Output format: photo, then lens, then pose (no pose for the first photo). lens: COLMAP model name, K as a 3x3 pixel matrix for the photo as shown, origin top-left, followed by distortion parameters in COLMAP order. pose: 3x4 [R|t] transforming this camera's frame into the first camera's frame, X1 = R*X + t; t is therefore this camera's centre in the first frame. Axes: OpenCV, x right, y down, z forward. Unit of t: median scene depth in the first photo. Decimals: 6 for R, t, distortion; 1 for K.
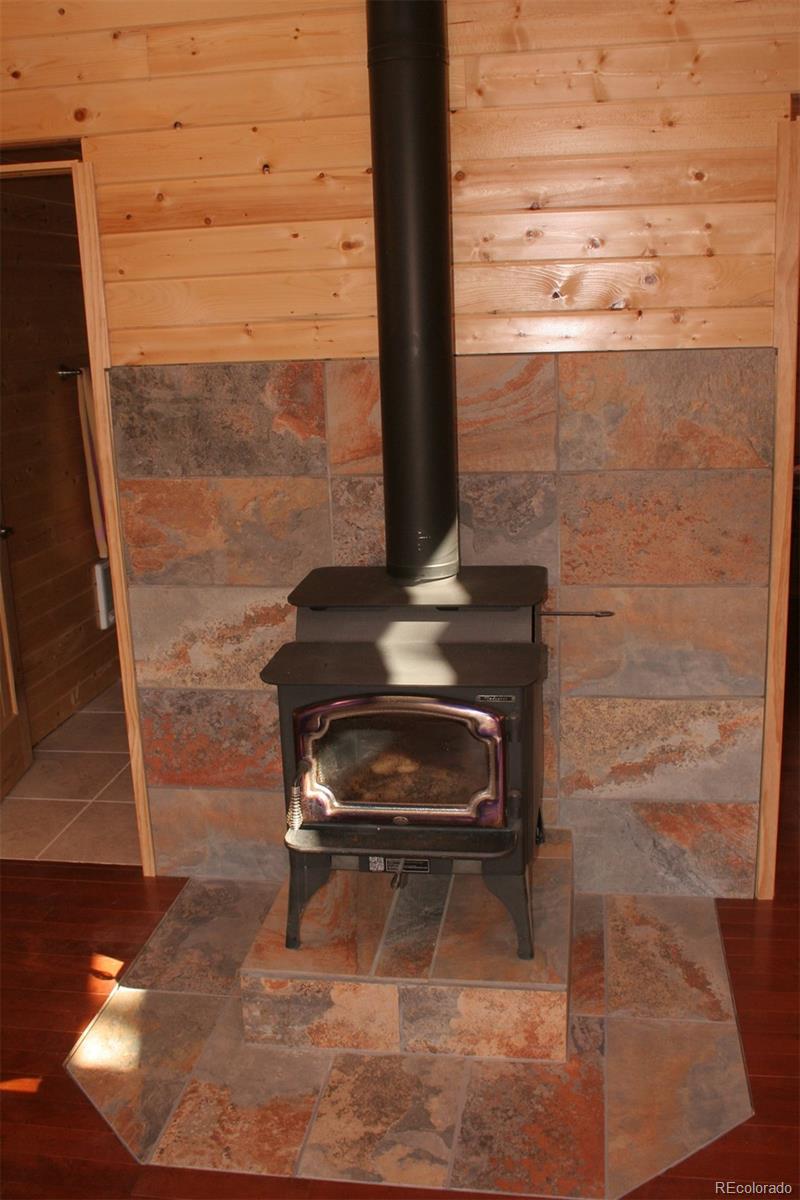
lens RADIAL K [[1168.8, 0, 401.3], [0, 1168.8, 603.0], [0, 0, 1]] dist [-0.095735, 0.000000]
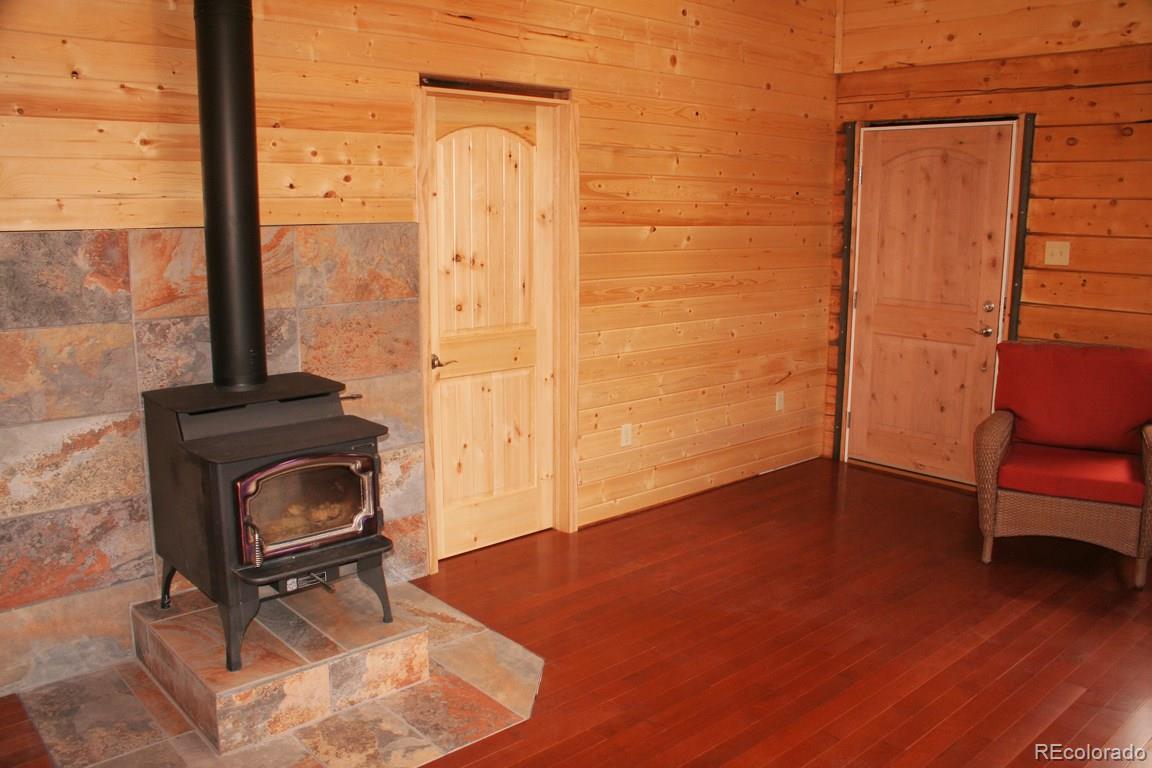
lens RADIAL K [[948.3, 0, 574.8], [0, 948.3, 380.7], [0, 0, 1]] dist [-0.146001, 0.115071]
pose [[0.635202, -0.101960, 0.765586, -0.538918], [0.161812, 0.986818, -0.002831, 0.036000], [-0.755205, 0.125679, 0.643327, 0.003781]]
